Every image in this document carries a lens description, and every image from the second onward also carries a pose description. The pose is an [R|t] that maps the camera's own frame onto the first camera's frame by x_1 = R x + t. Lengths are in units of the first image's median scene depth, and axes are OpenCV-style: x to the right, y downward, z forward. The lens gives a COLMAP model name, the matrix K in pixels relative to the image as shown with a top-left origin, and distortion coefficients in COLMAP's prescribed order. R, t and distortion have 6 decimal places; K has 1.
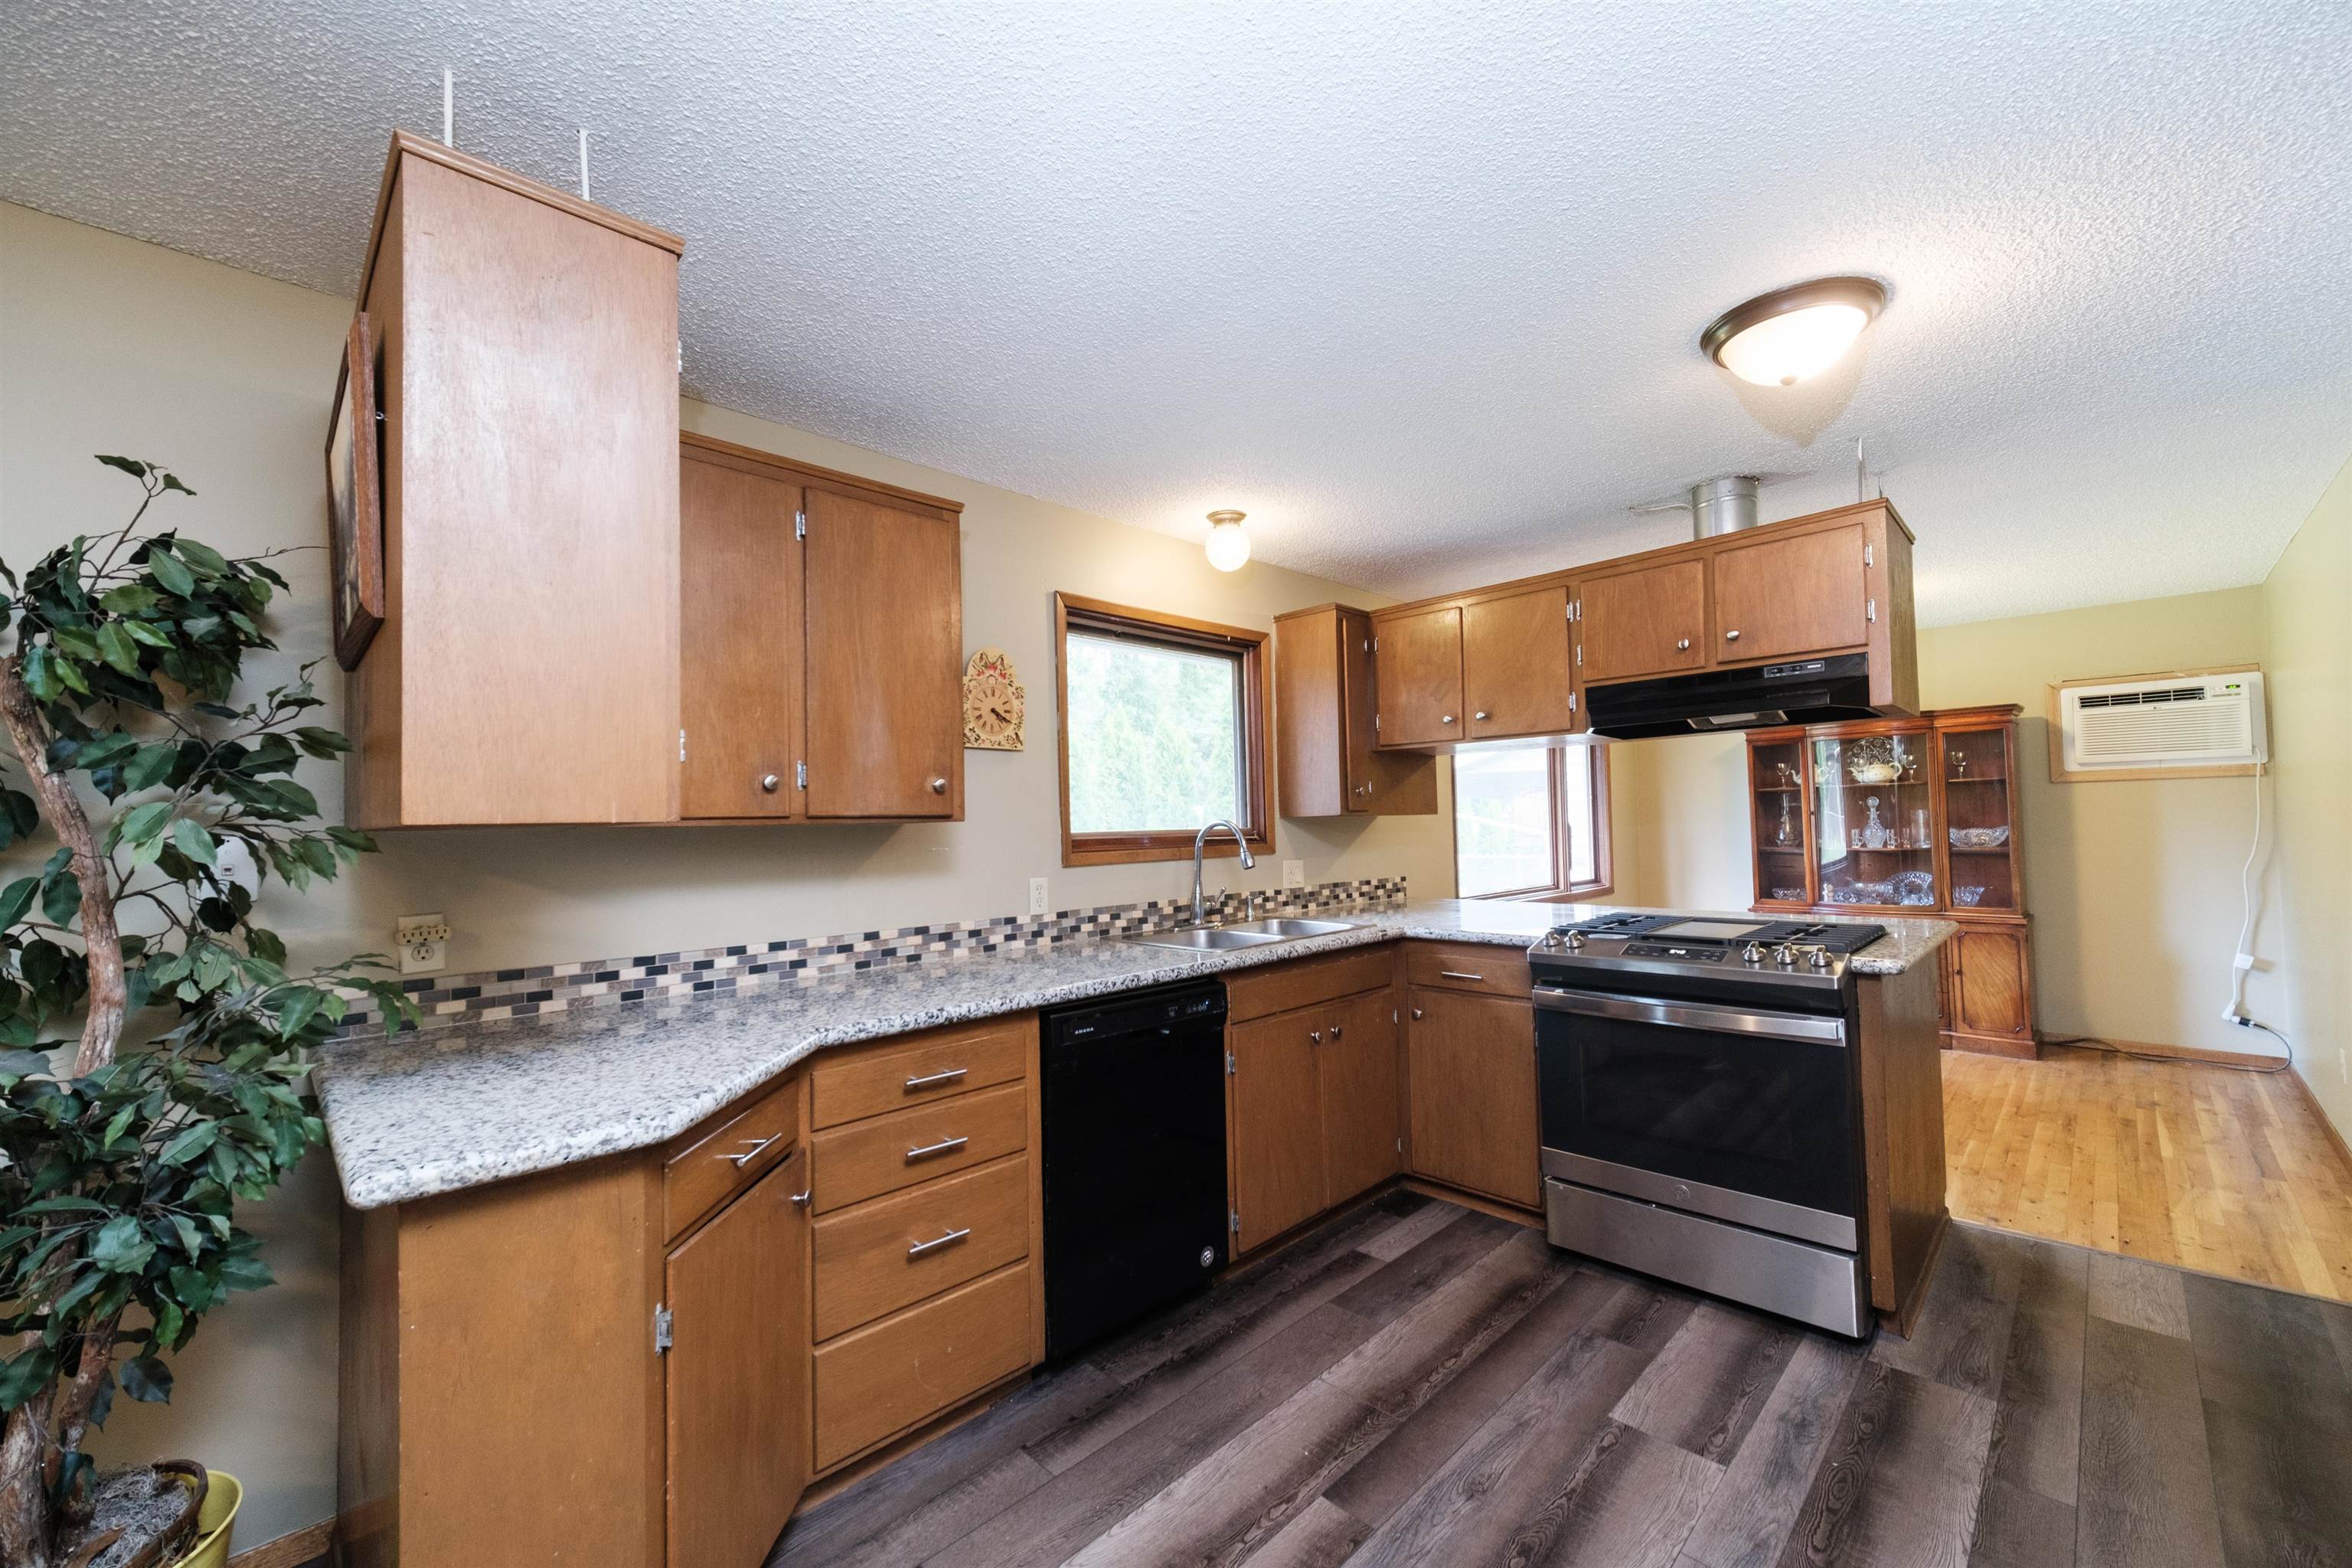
lens RADIAL K [[929.6, 0, 1176.0], [0, 929.6, 784.0], [0, 0, 1]] dist [0.008171, -0.000057]
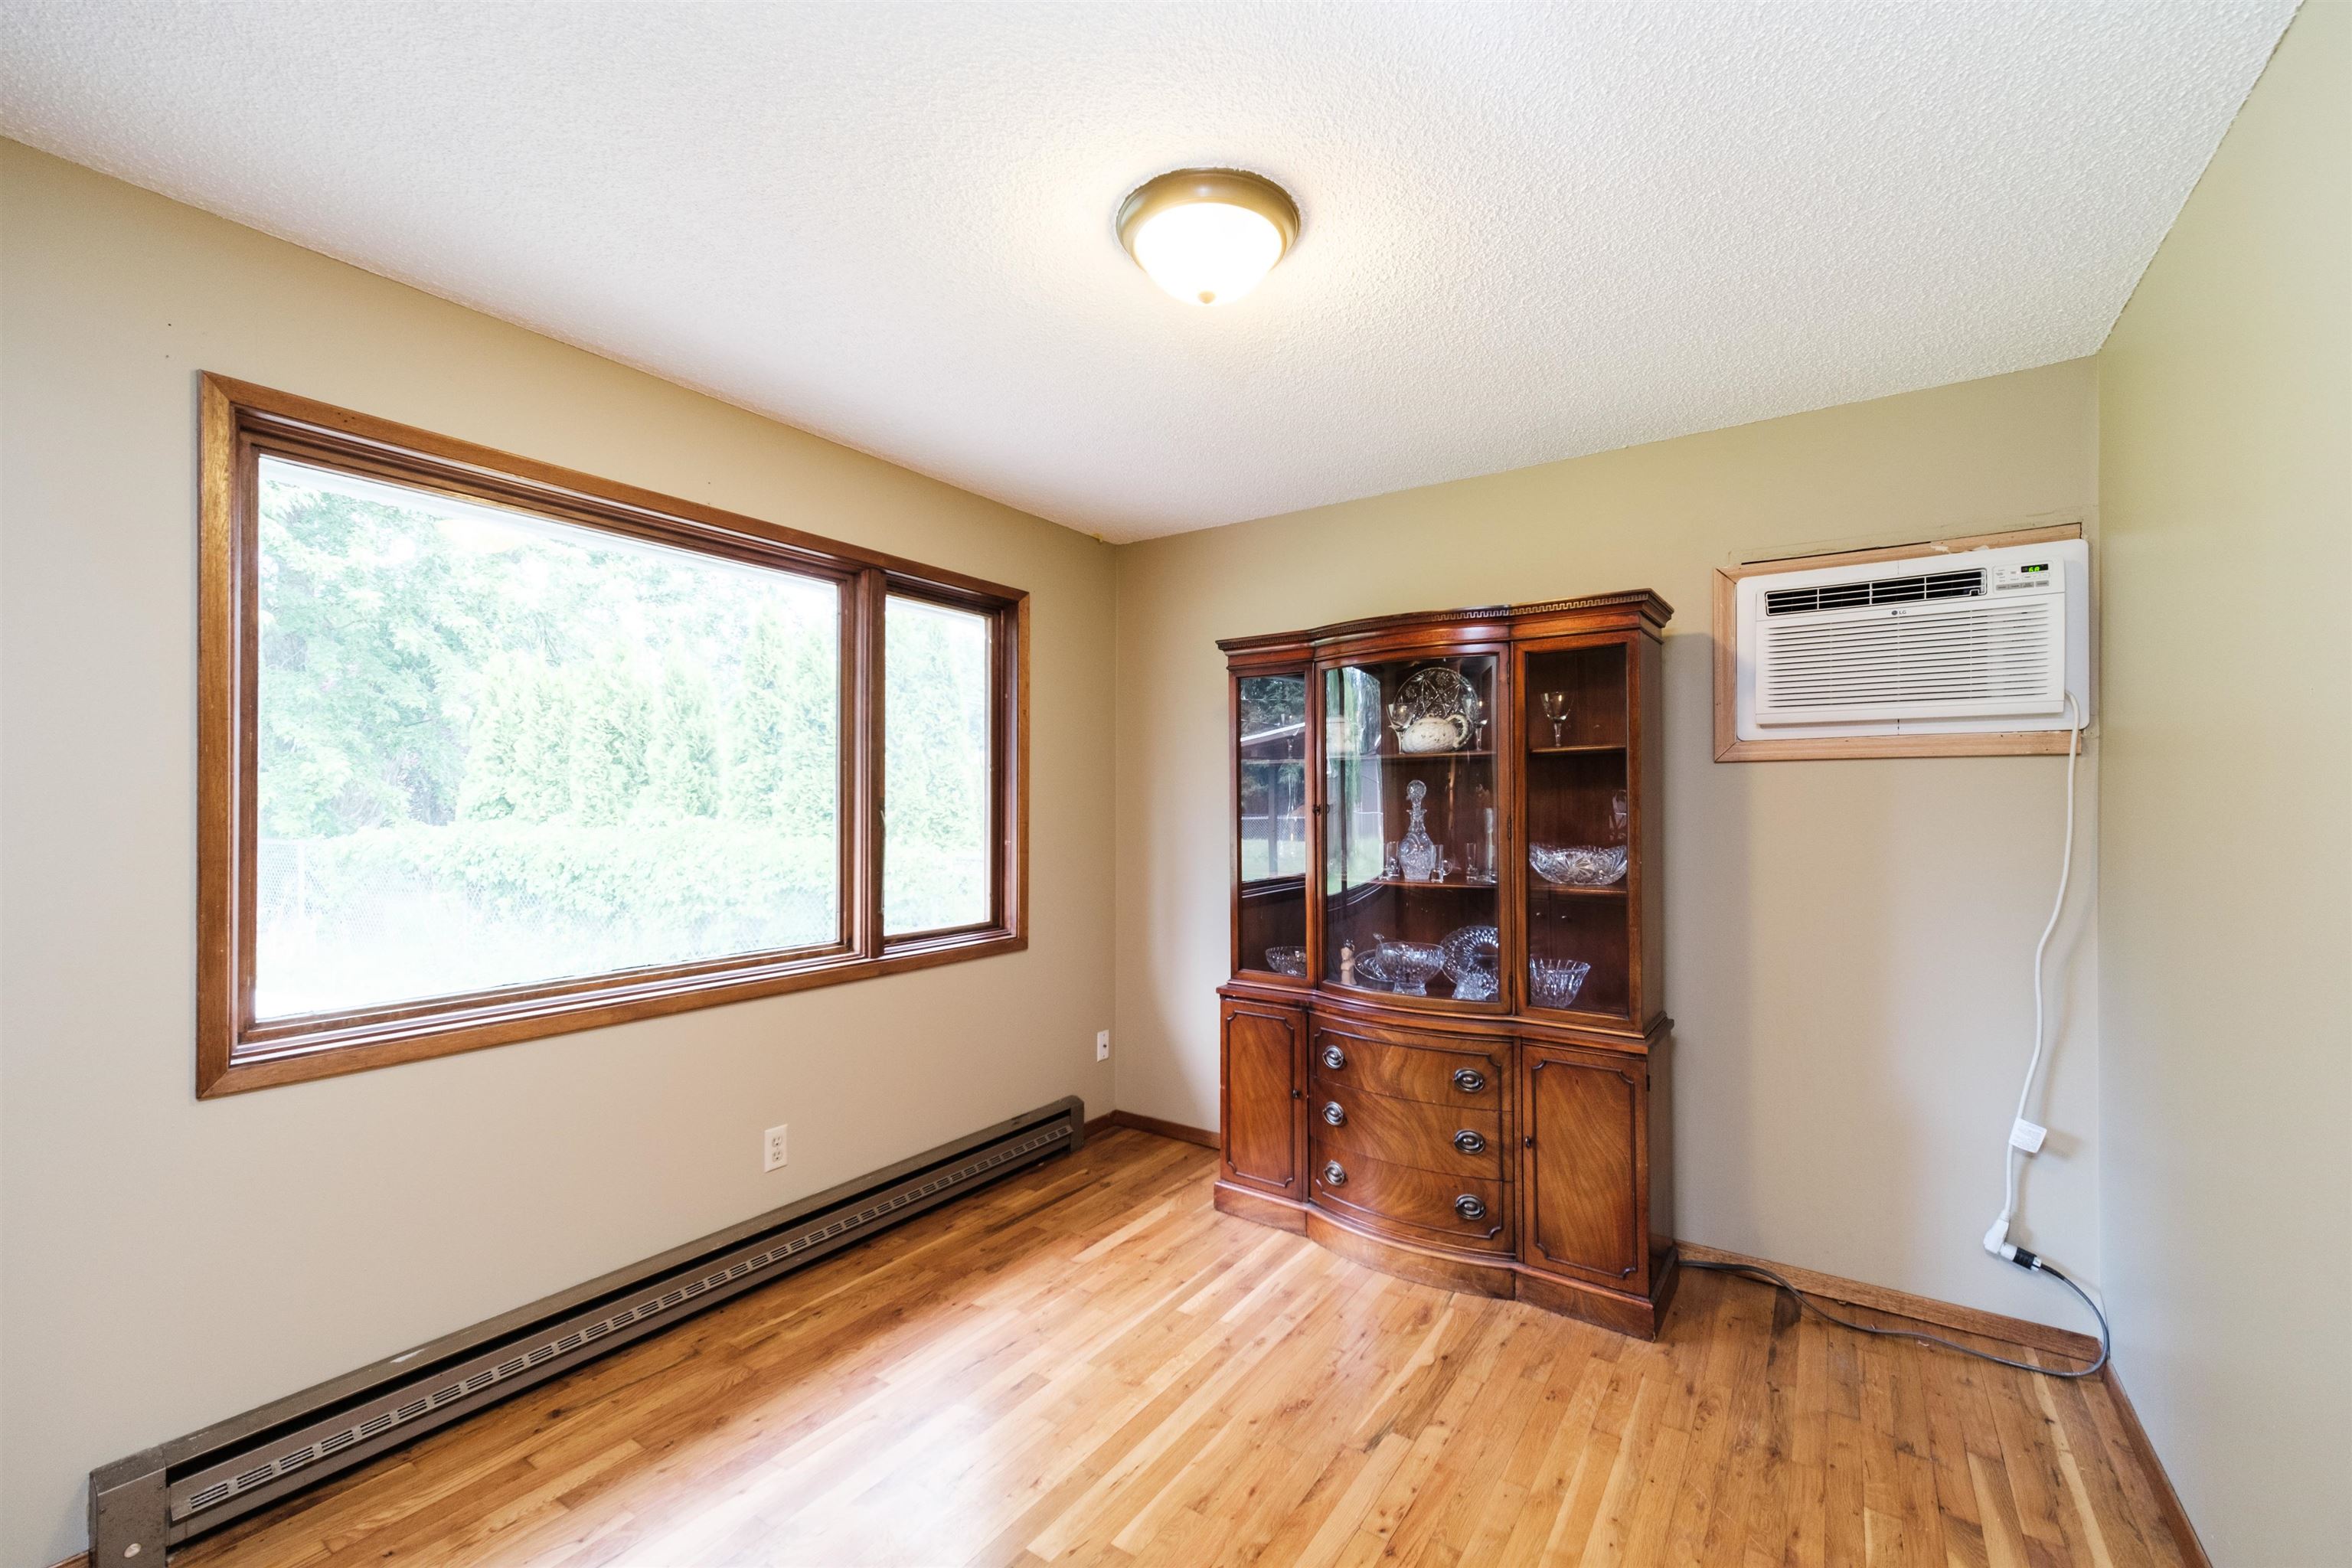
lens RADIAL K [[962.2, 0, 1171.3], [0, 962.2, 779.7], [0, 0, 1]] dist [0.010323, -0.000157]
pose [[0.981927, 0.030702, 0.186753, 0.659104], [-0.033687, 0.999350, 0.012833, 0.014417], [-0.186237, -0.018892, 0.982323, 0.649067]]
